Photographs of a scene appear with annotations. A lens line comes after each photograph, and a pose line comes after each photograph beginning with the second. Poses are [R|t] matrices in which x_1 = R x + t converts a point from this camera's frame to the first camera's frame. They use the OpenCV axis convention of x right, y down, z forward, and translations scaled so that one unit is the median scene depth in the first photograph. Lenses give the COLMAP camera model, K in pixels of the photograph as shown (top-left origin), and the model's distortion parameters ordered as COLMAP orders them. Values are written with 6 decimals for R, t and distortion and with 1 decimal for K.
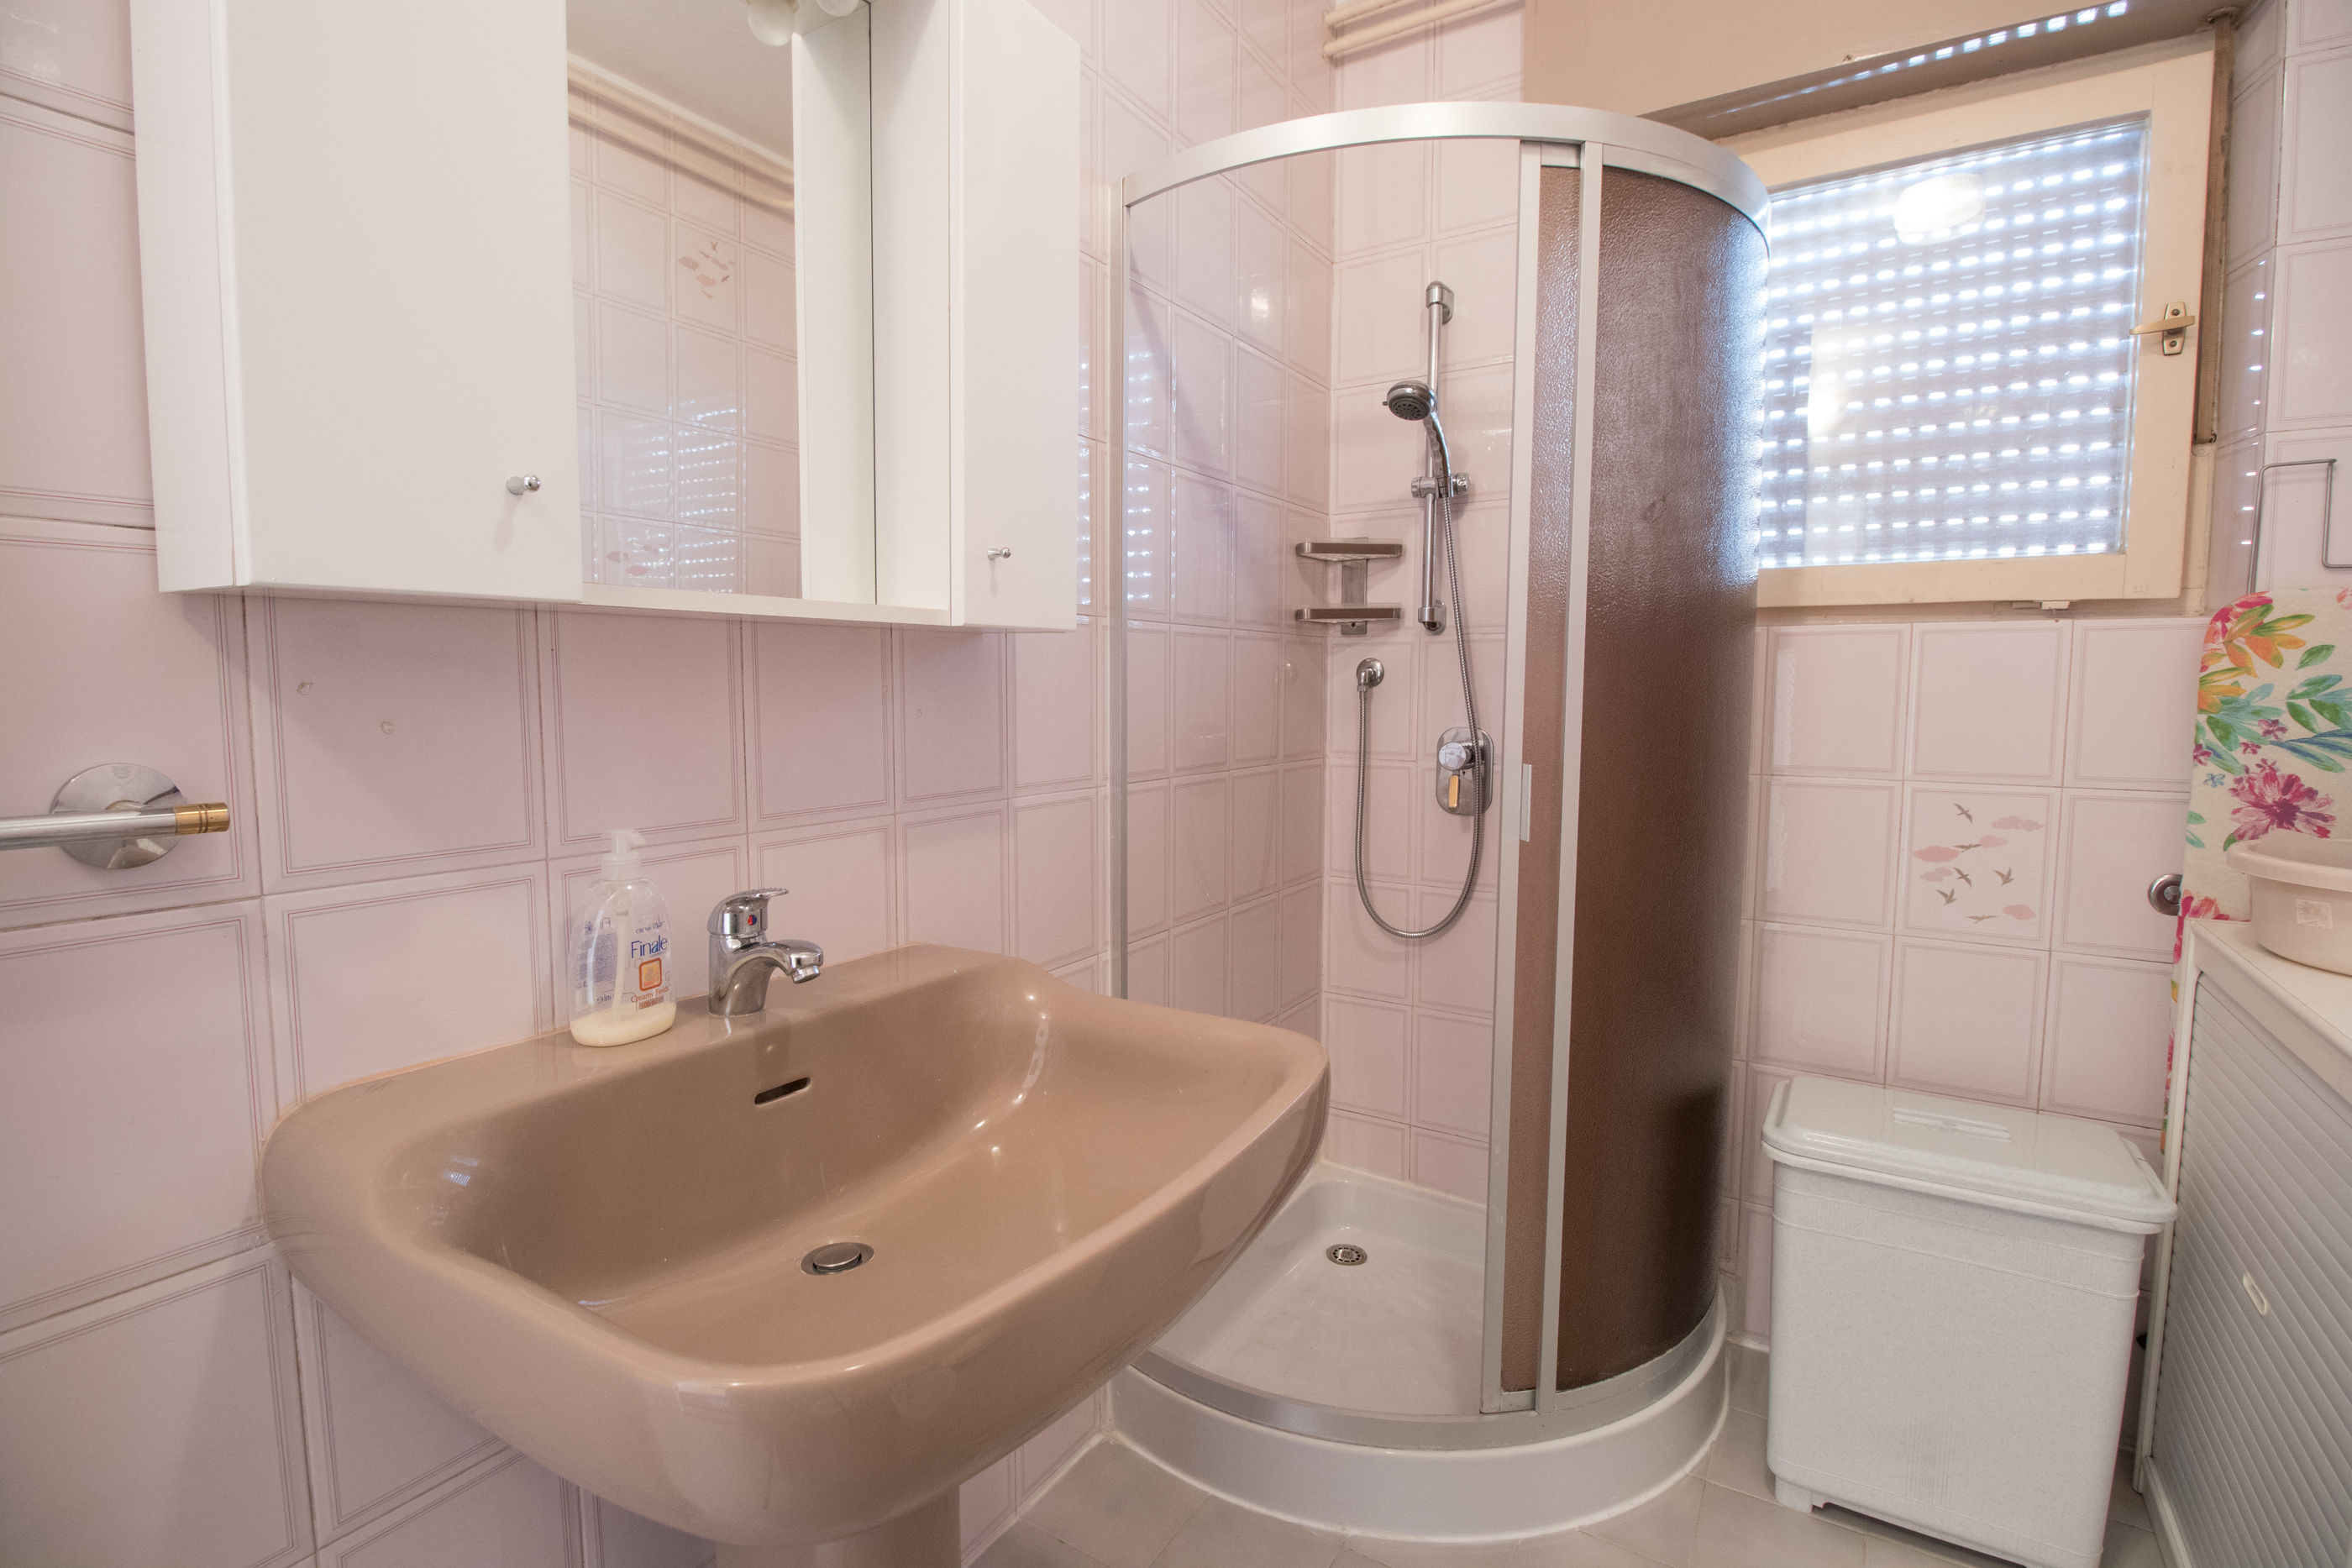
lens RADIAL K [[1086.0, 0, 1152.0], [0, 1086.0, 776.4], [0, 0, 1]] dist [-0.000061, -0.012798]
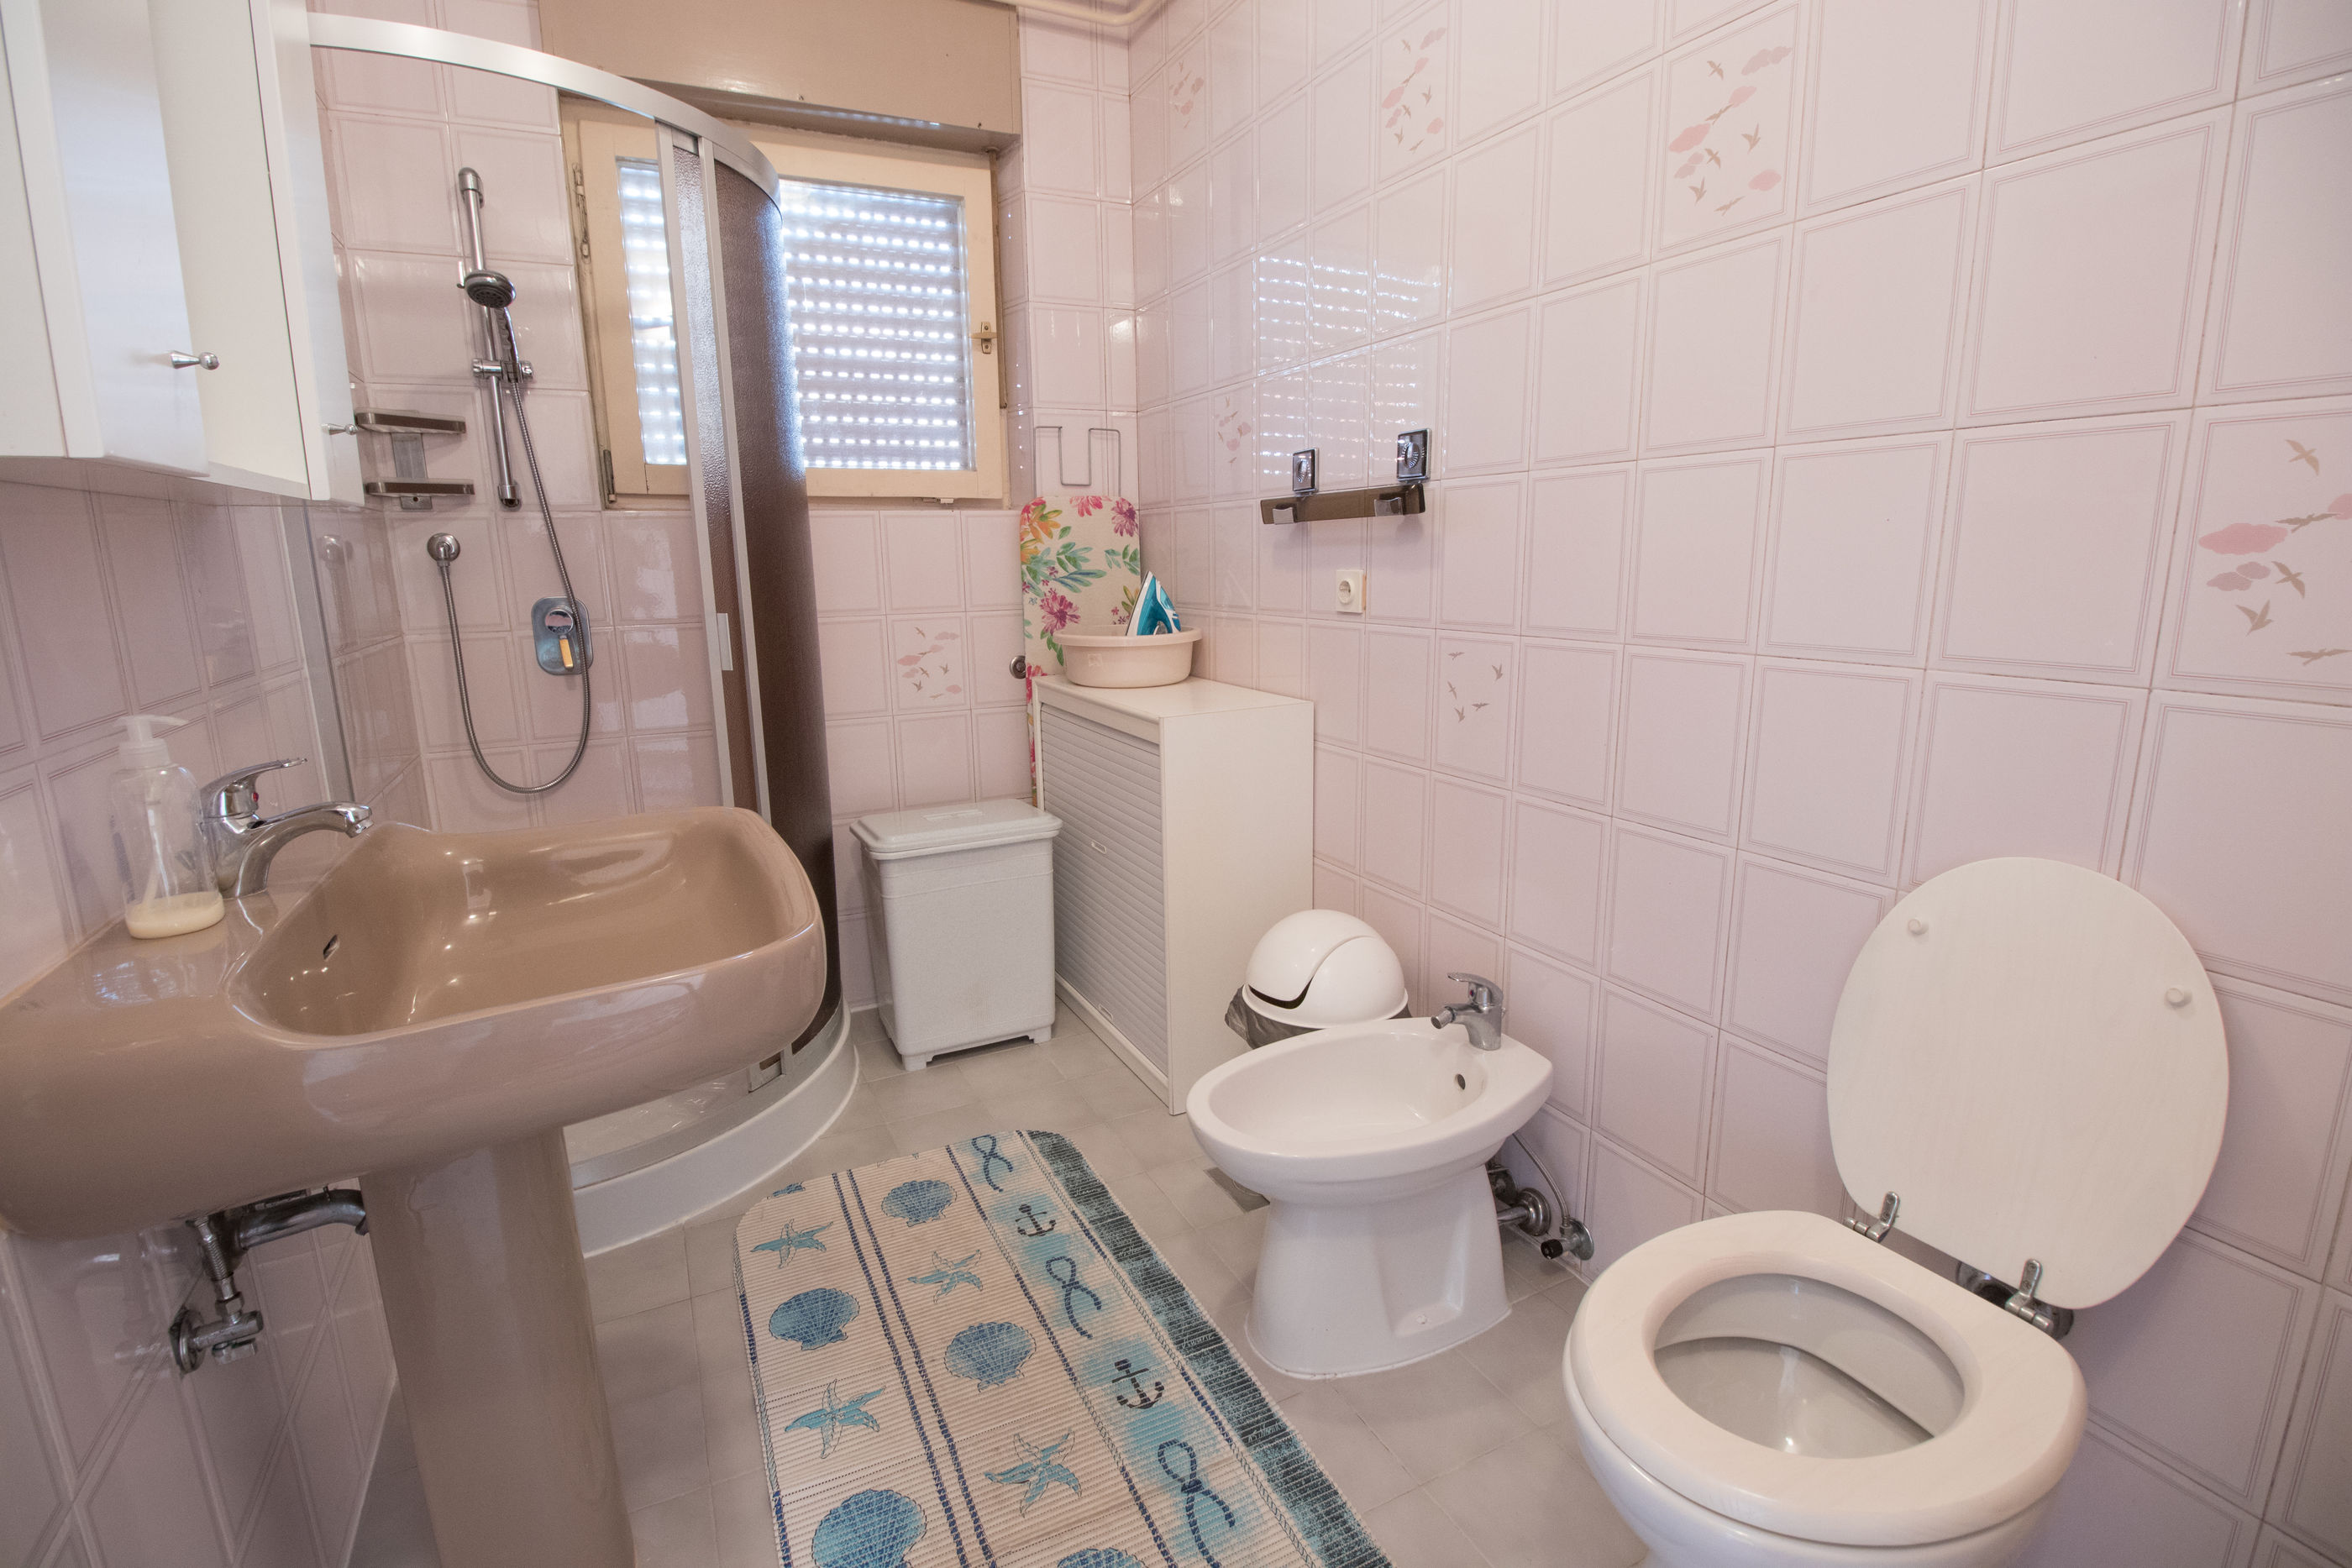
lens RADIAL K [[1086.0, 0, 1152.0], [0, 1086.0, 776.4], [0, 0, 1]] dist [-0.000061, -0.012798]
pose [[0.519310, -0.183775, 0.834592, -0.507329], [0.089791, 0.982932, 0.160568, 0.017983], [-0.849856, -0.008446, 0.526948, -0.155791]]
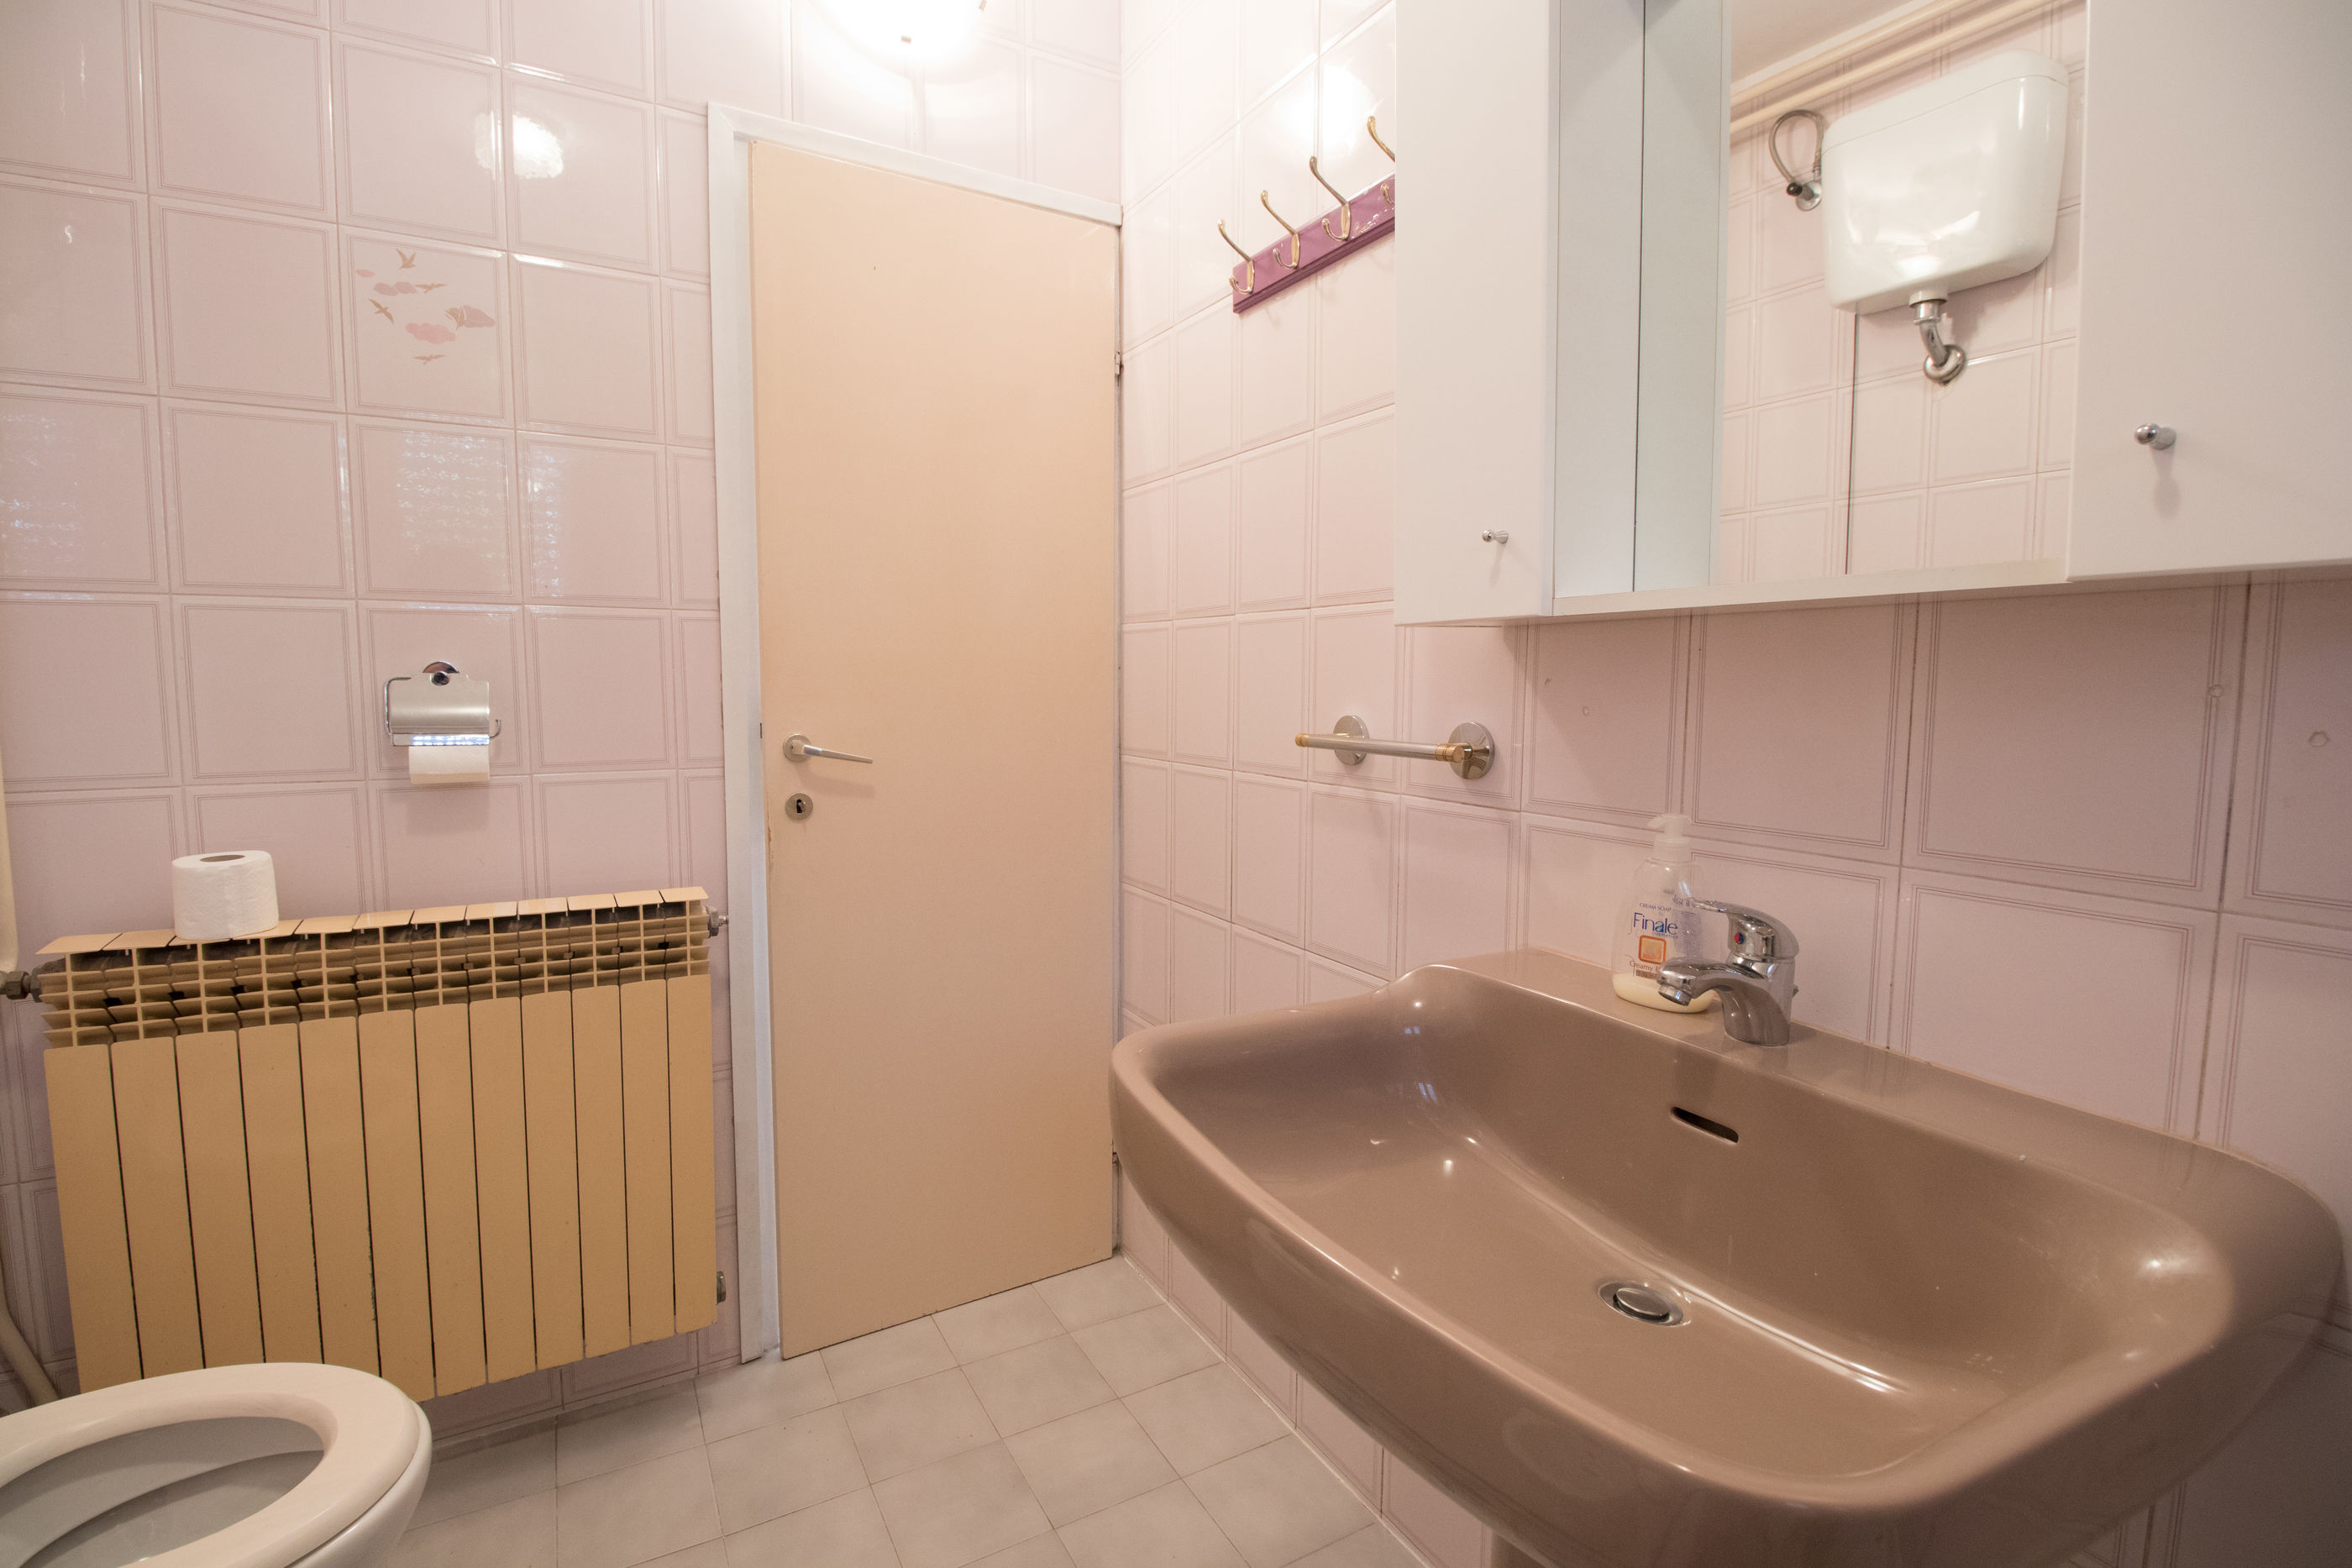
lens RADIAL K [[1086.0, 0, 1152.0], [0, 1086.0, 776.4], [0, 0, 1]] dist [-0.000061, -0.012798]
pose [[-0.464185, 0.081603, -0.881971, 0.429625], [-0.075657, 0.988455, 0.131273, -0.055944], [0.882501, 0.127662, -0.452652, 0.625583]]
